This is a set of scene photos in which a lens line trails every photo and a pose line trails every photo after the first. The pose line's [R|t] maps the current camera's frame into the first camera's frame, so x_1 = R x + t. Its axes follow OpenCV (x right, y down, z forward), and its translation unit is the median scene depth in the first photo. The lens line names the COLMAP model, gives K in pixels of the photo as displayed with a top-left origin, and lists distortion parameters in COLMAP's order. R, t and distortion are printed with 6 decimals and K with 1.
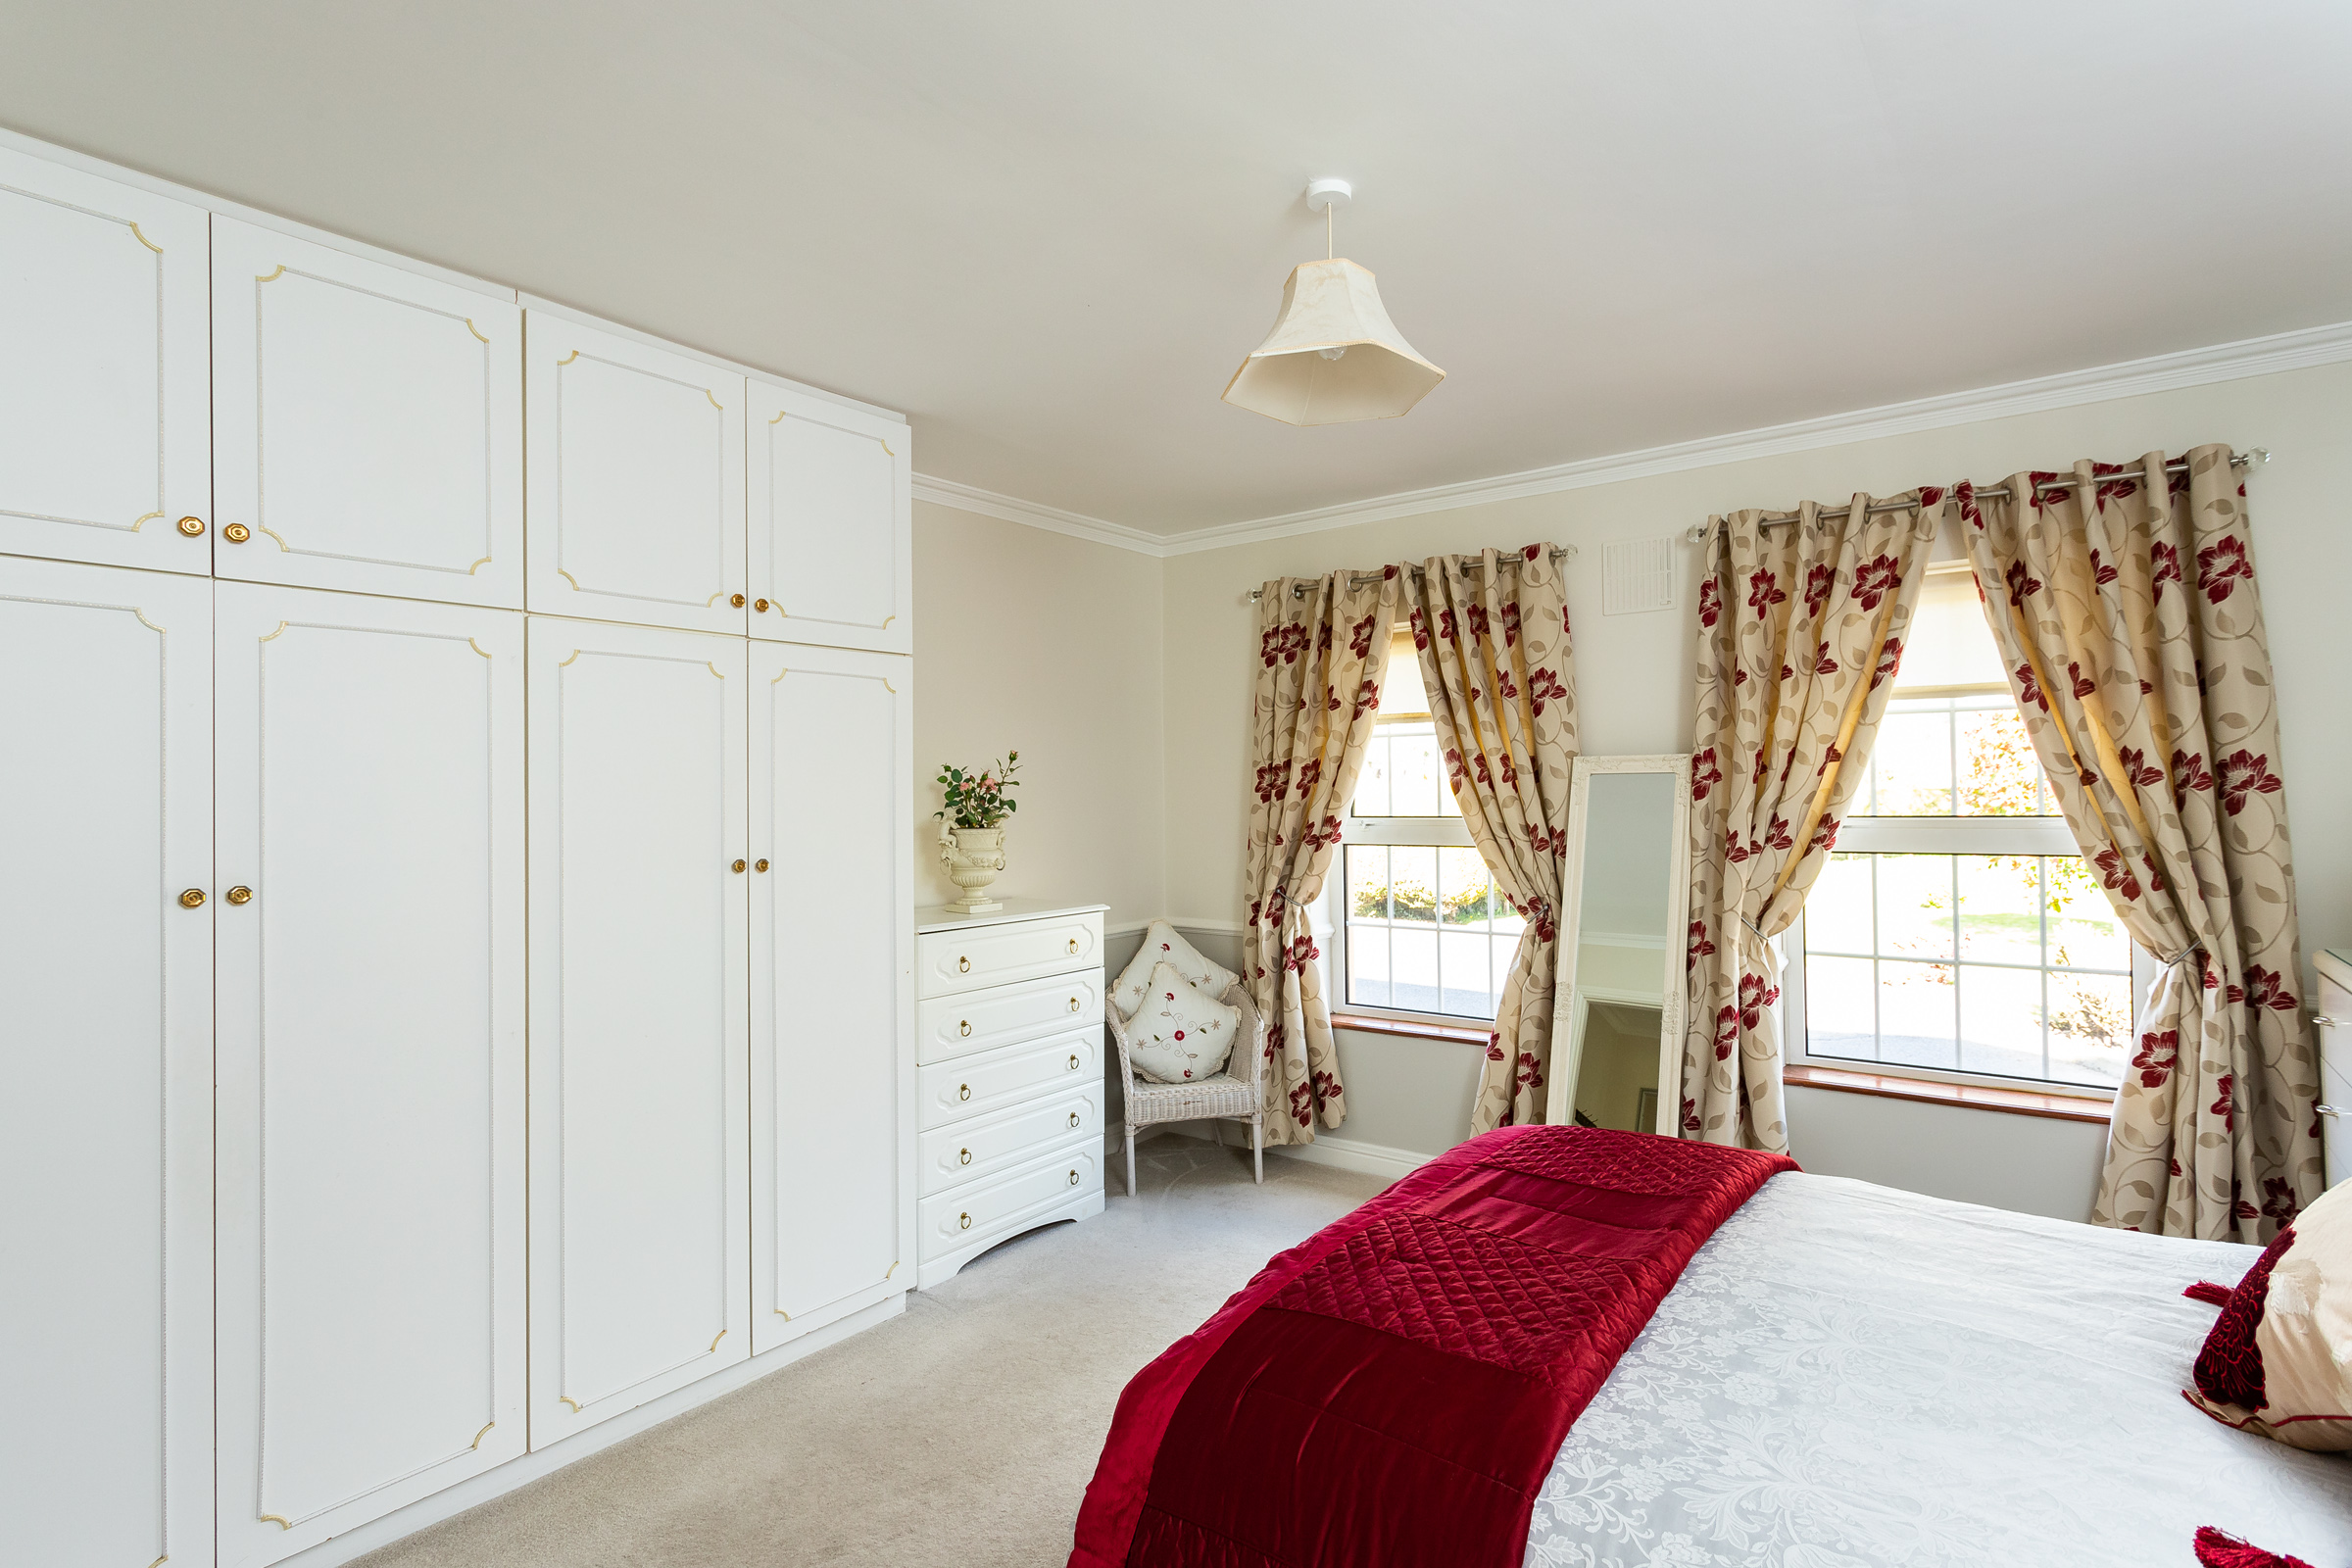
lens RADIAL K [[1147.7, 0, 1176.0], [0, 1147.7, 784.0], [0, 0, 1]] dist [0.000755, 0.000195]
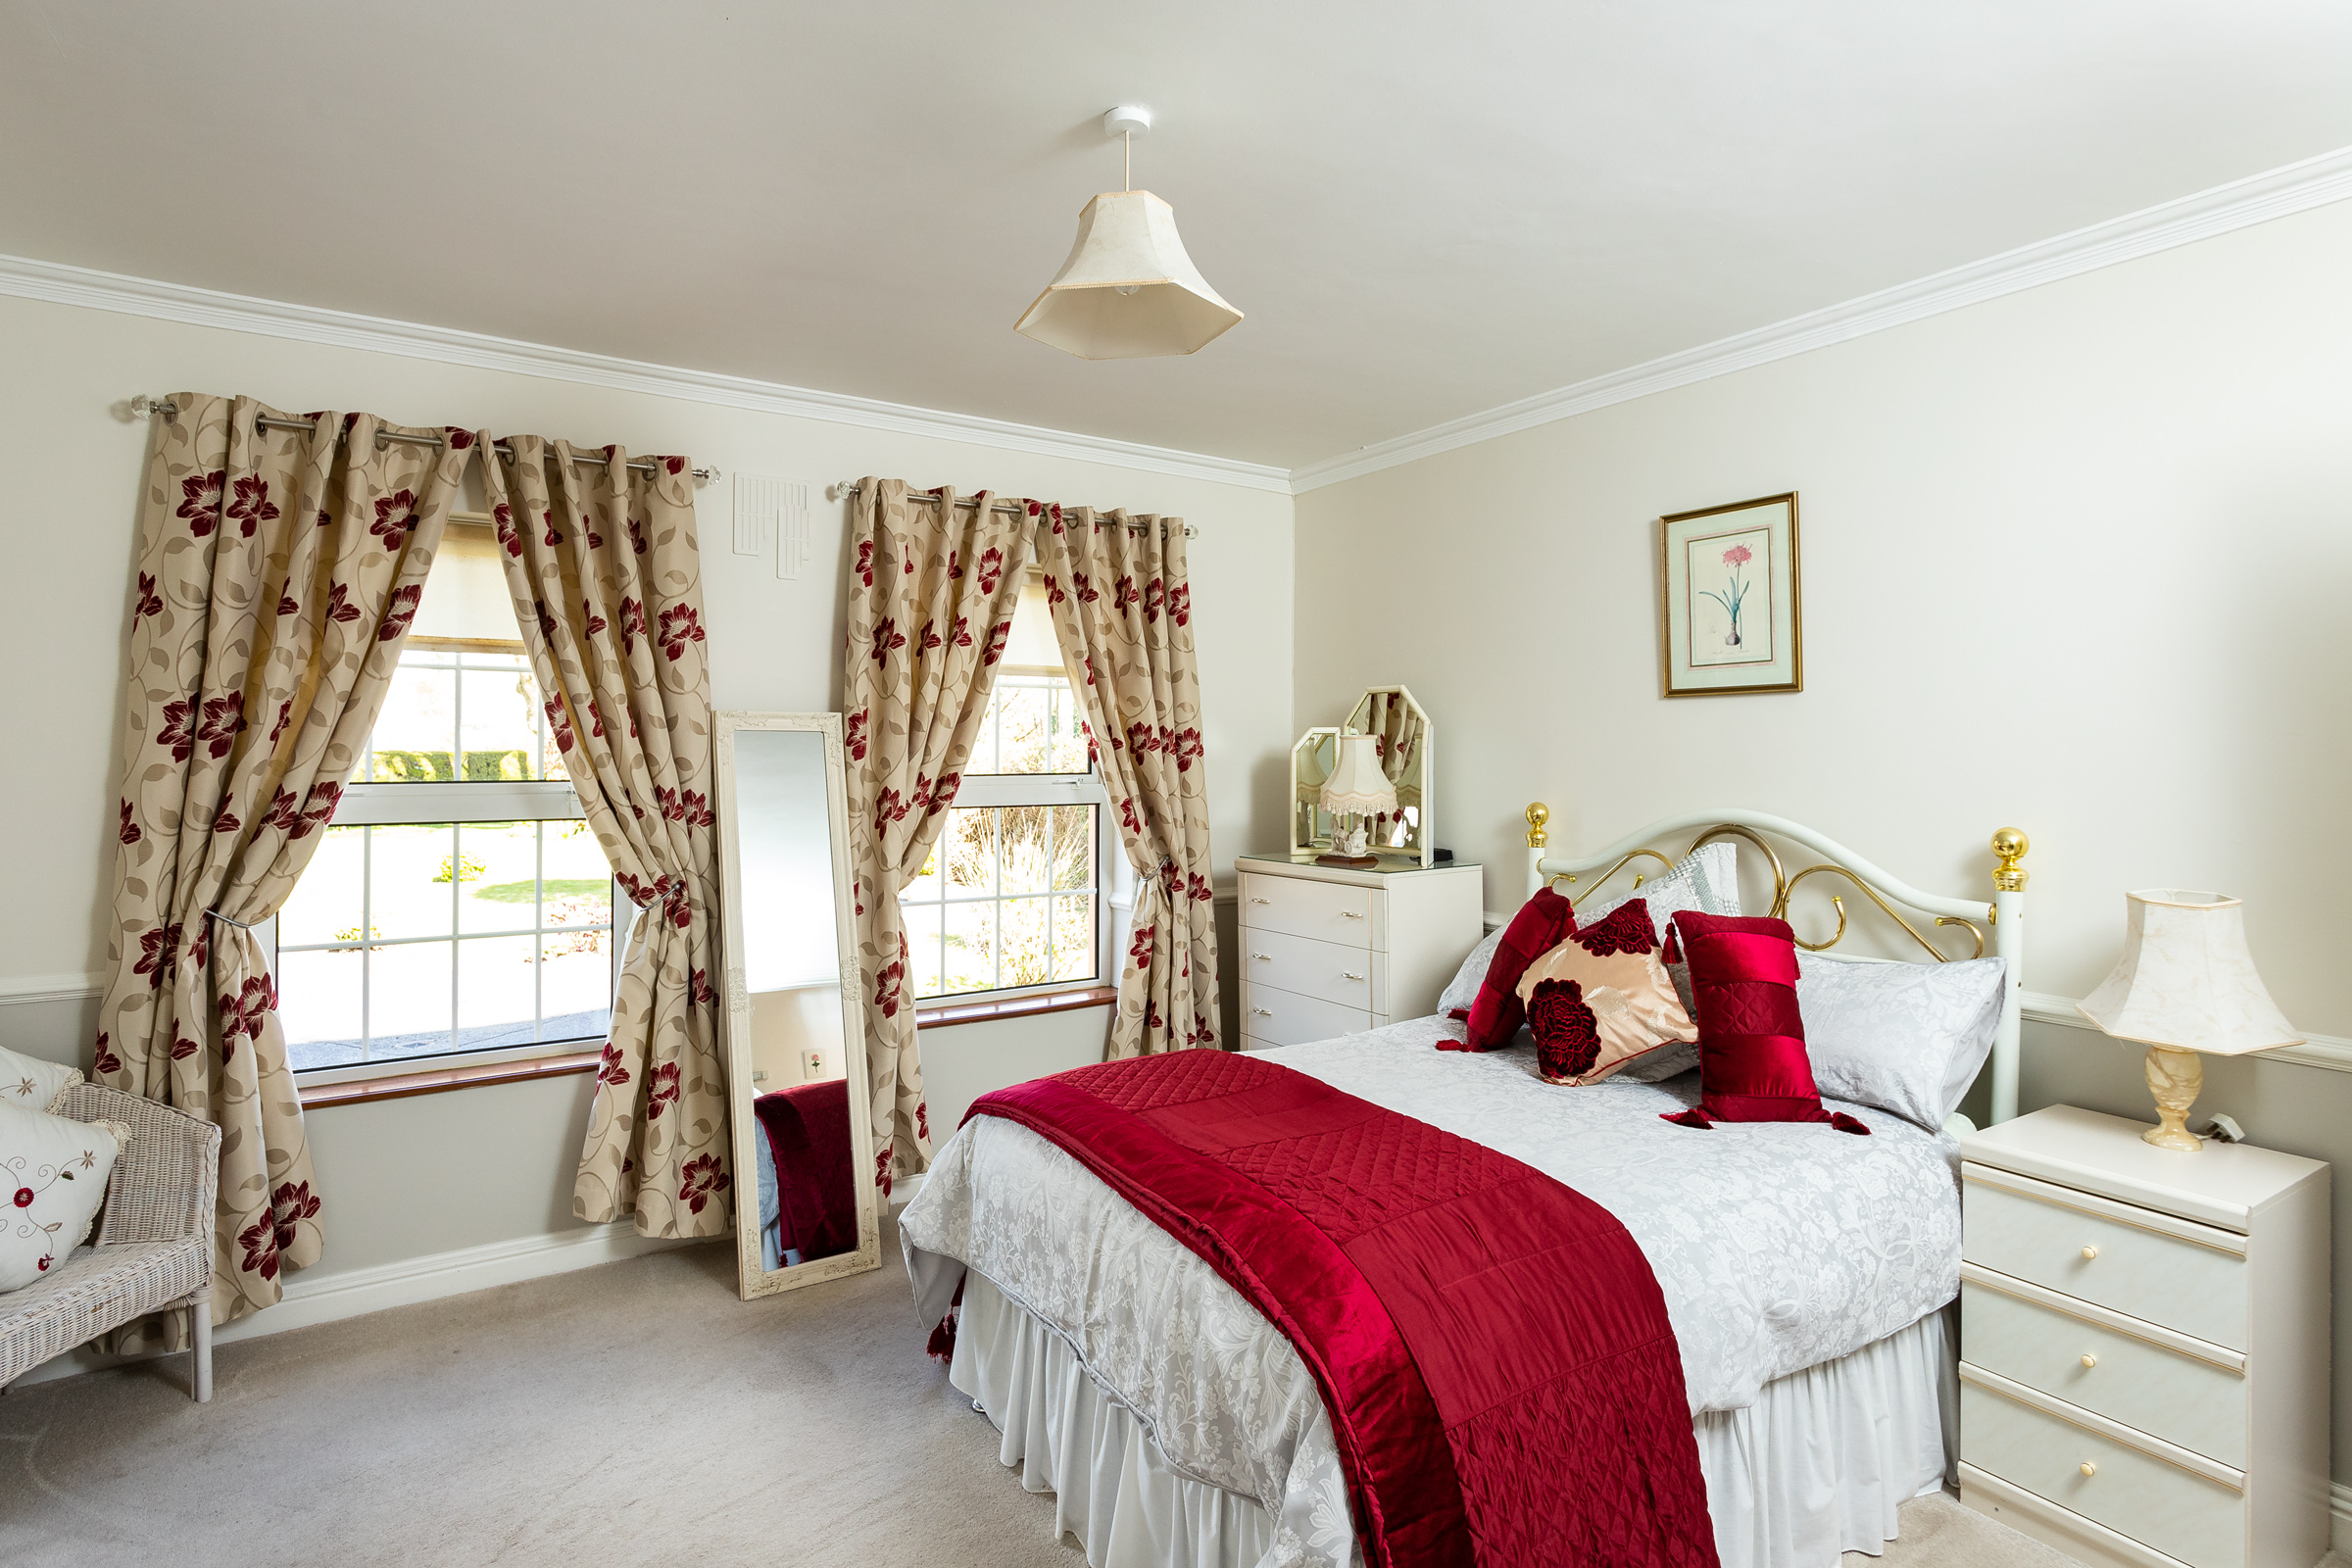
lens RADIAL K [[1292.0, 0, 1179.2], [0, 1292.0, 729.8], [0, 0, 1]] dist [-0.000376, -0.001575]
pose [[0.313056, 0.027408, 0.949339, -0.415168], [-0.014324, 0.999606, -0.024136, 0.008802], [-0.949626, -0.006042, 0.313326, 0.312701]]
